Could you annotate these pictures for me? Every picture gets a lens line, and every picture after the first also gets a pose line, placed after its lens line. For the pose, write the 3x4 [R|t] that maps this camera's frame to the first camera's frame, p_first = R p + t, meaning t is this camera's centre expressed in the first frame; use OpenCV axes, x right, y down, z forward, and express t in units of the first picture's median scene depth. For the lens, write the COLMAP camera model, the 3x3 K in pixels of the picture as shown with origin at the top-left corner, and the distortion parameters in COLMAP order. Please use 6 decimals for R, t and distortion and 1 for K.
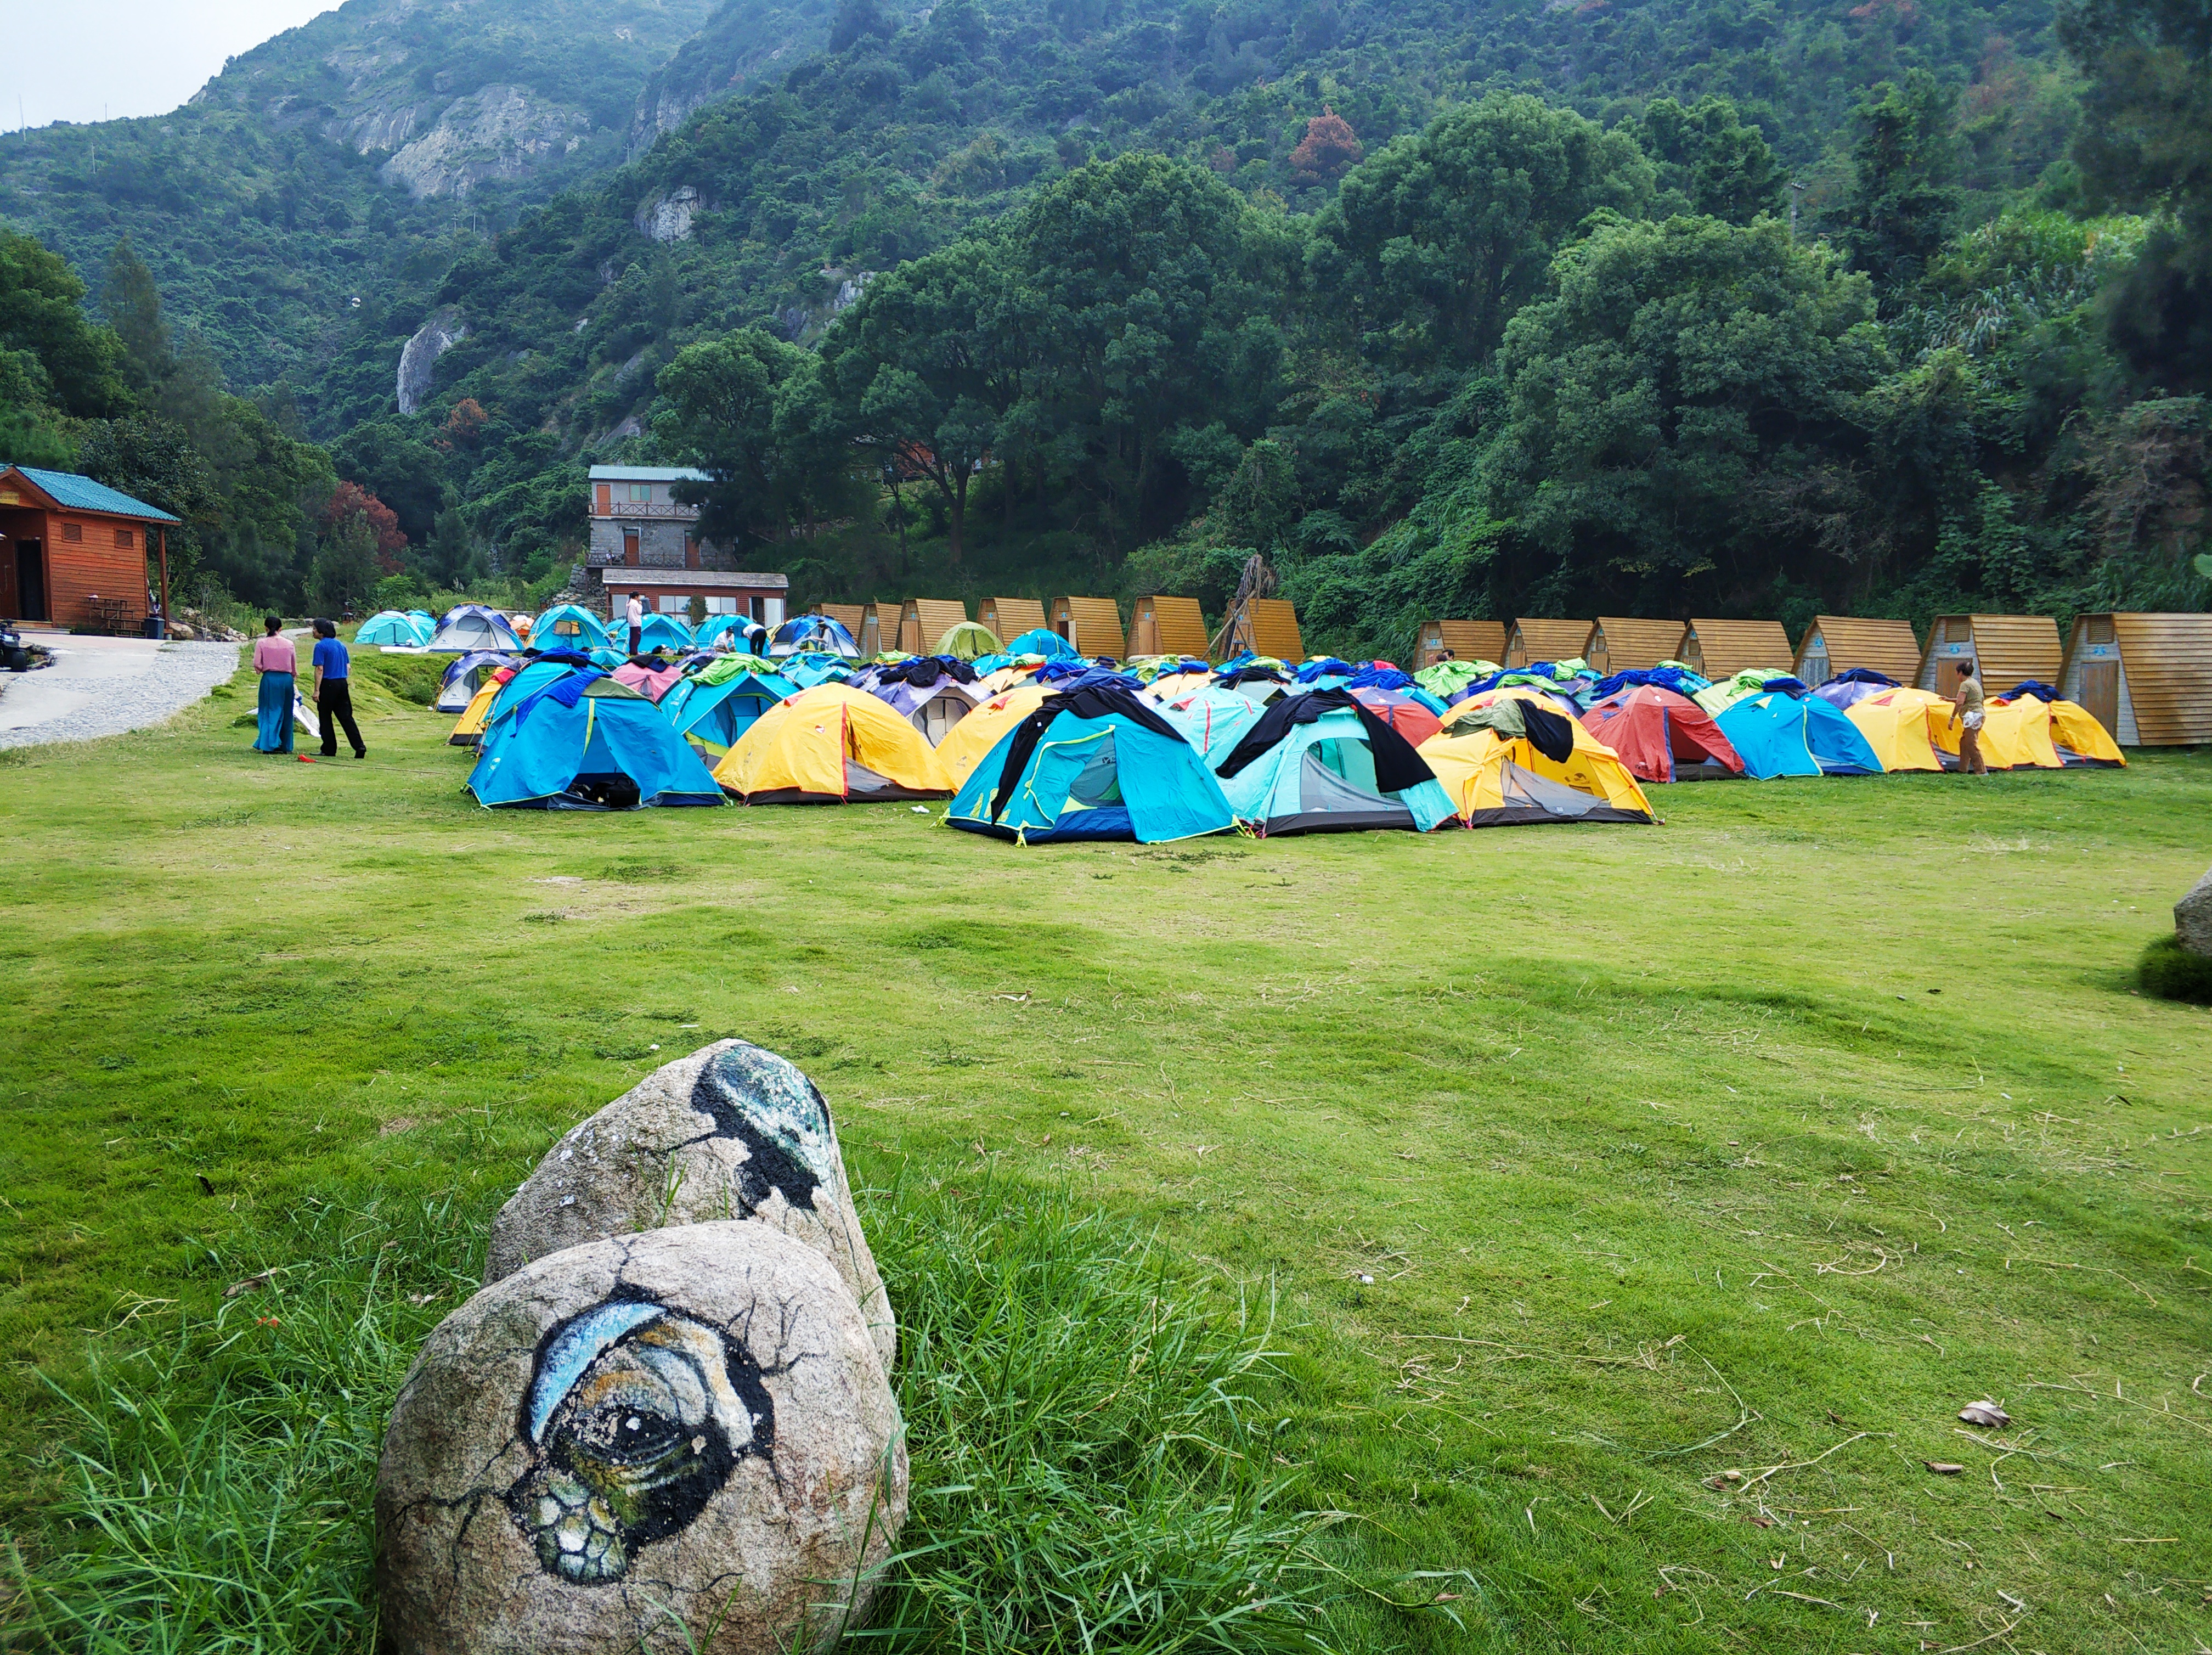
lens RADIAL K [[1720.2, 0, 1092.6], [0, 1720.2, 860.1], [0, 0, 1]] dist [0.040571, -0.055476]
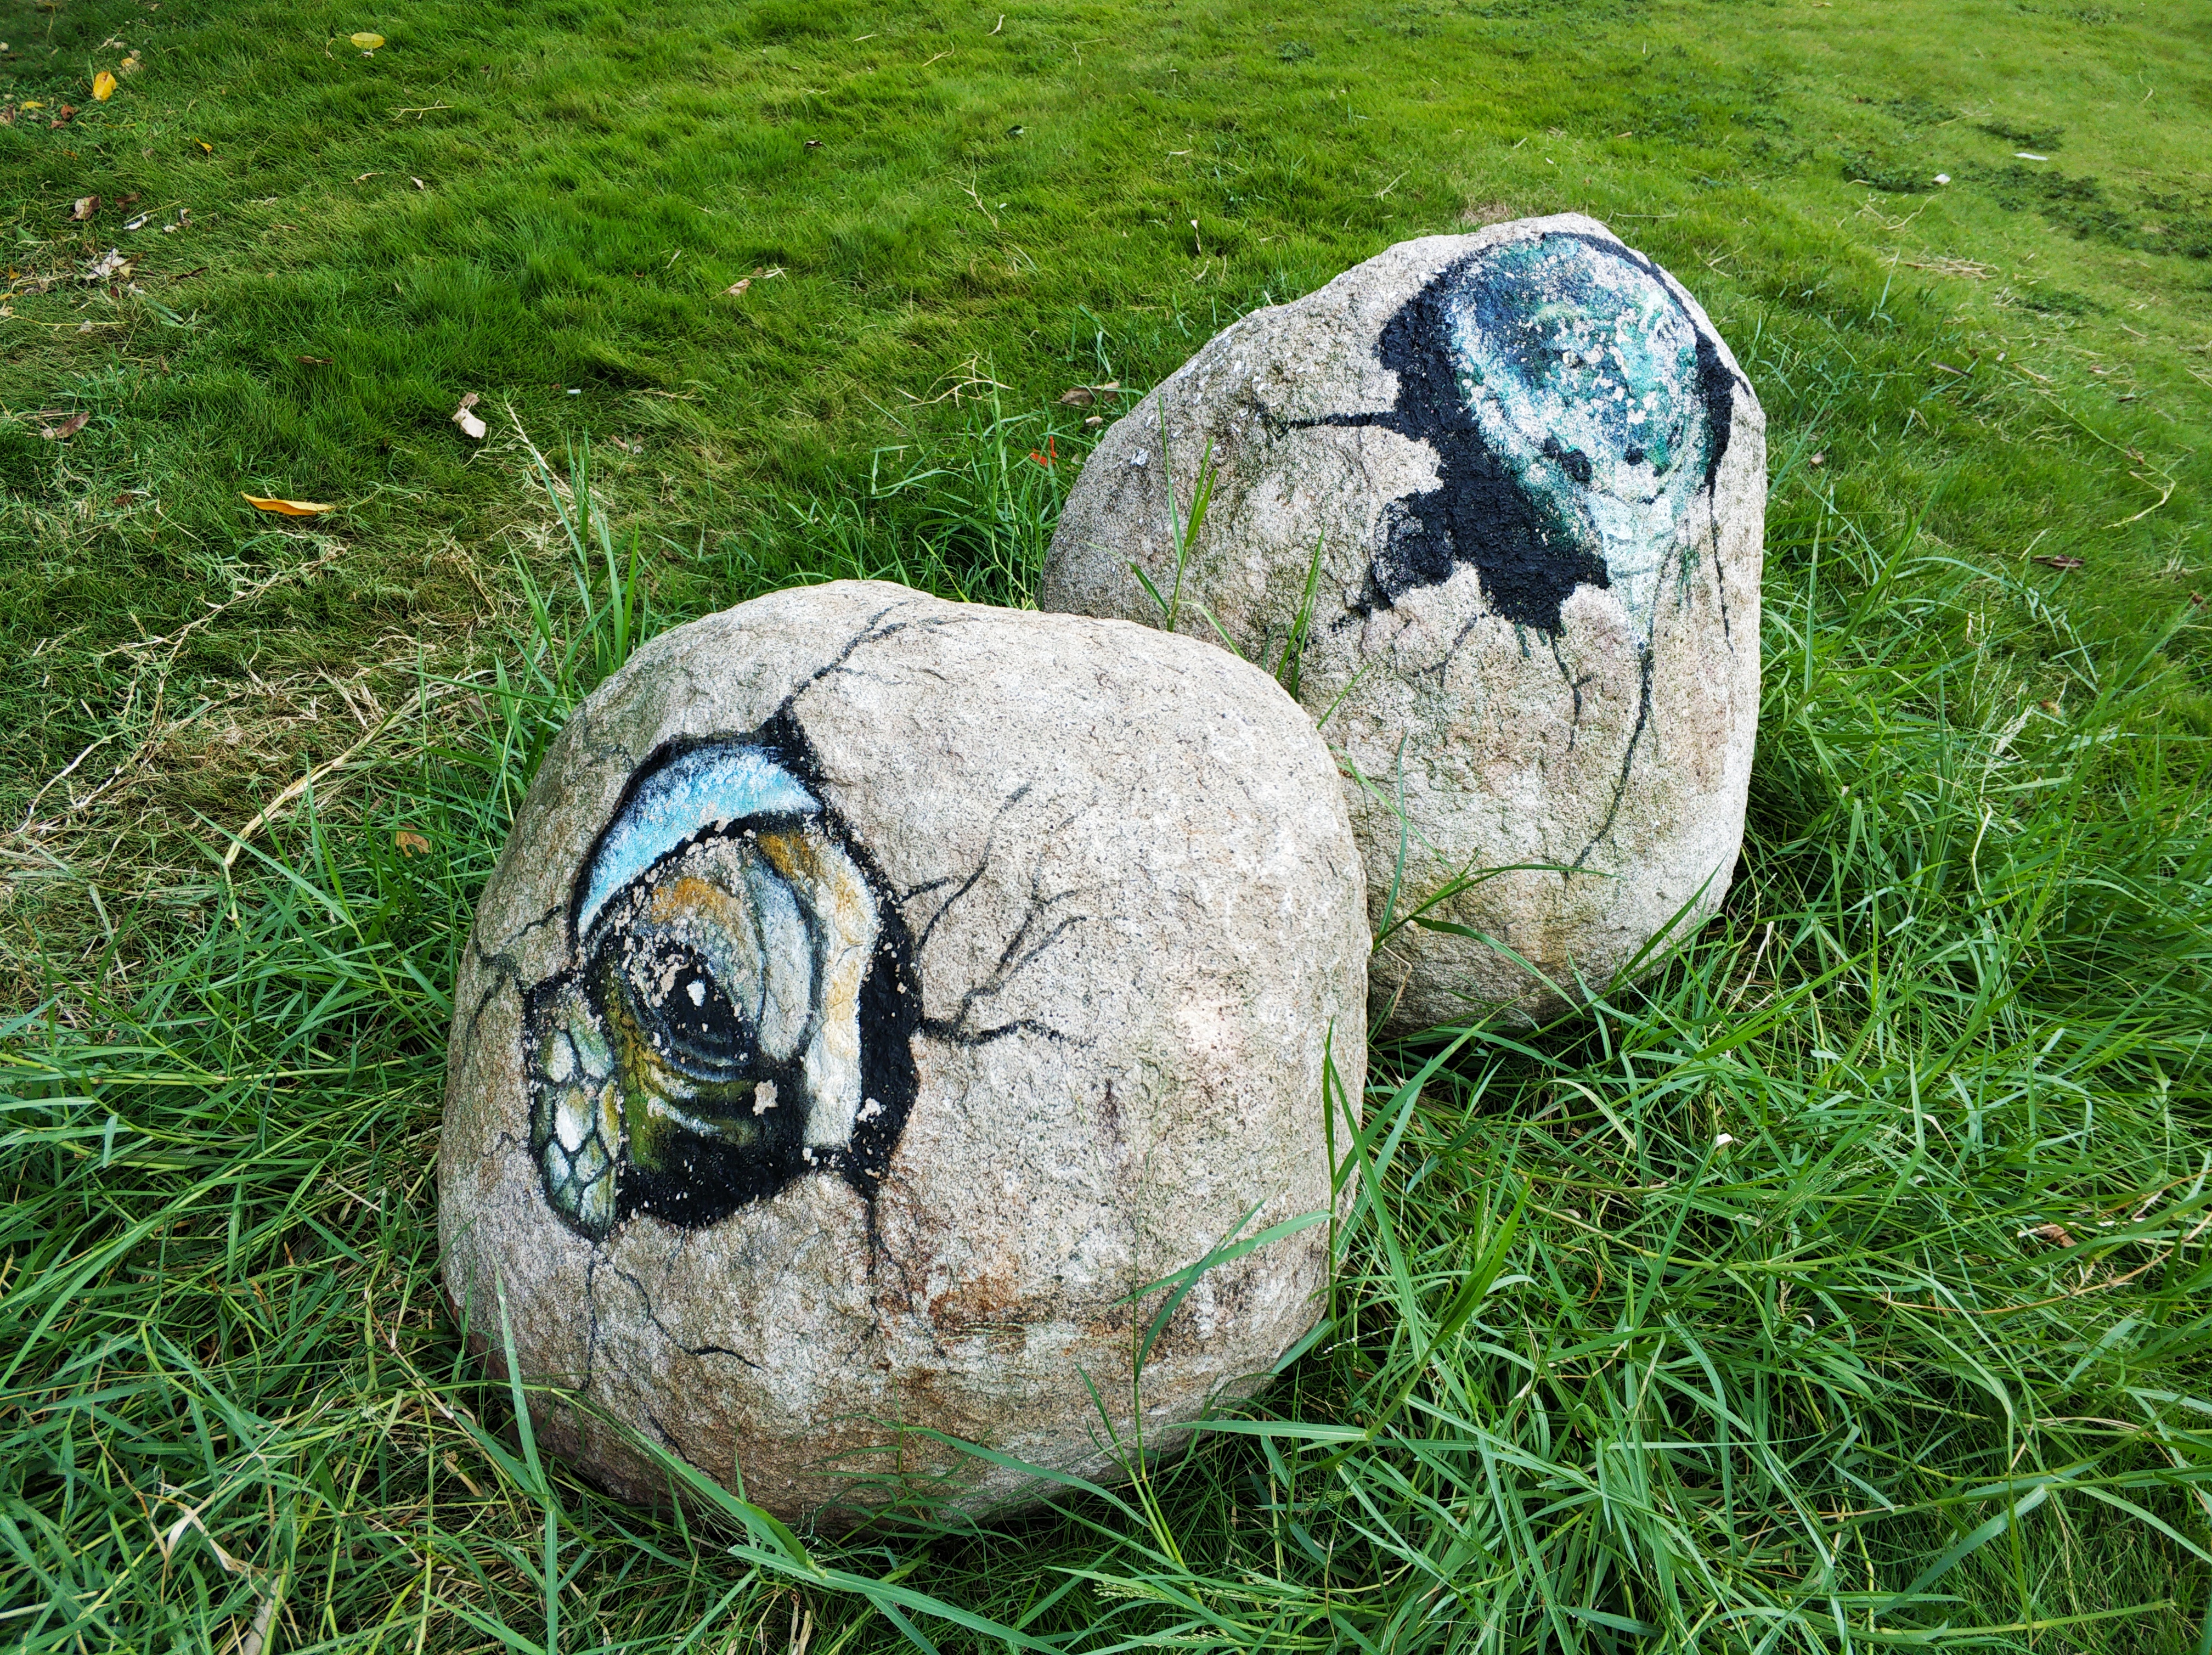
lens RADIAL K [[1720.2, 0, 1098.4], [0, 1720.2, 836.0], [0, 0, 1]] dist [0.040571, -0.055476]
pose [[0.662811, 0.451751, -0.597162, 0.085425], [-0.099373, 0.843521, 0.527823, 0.014152], [0.742163, -0.290505, 0.603987, 0.785157]]
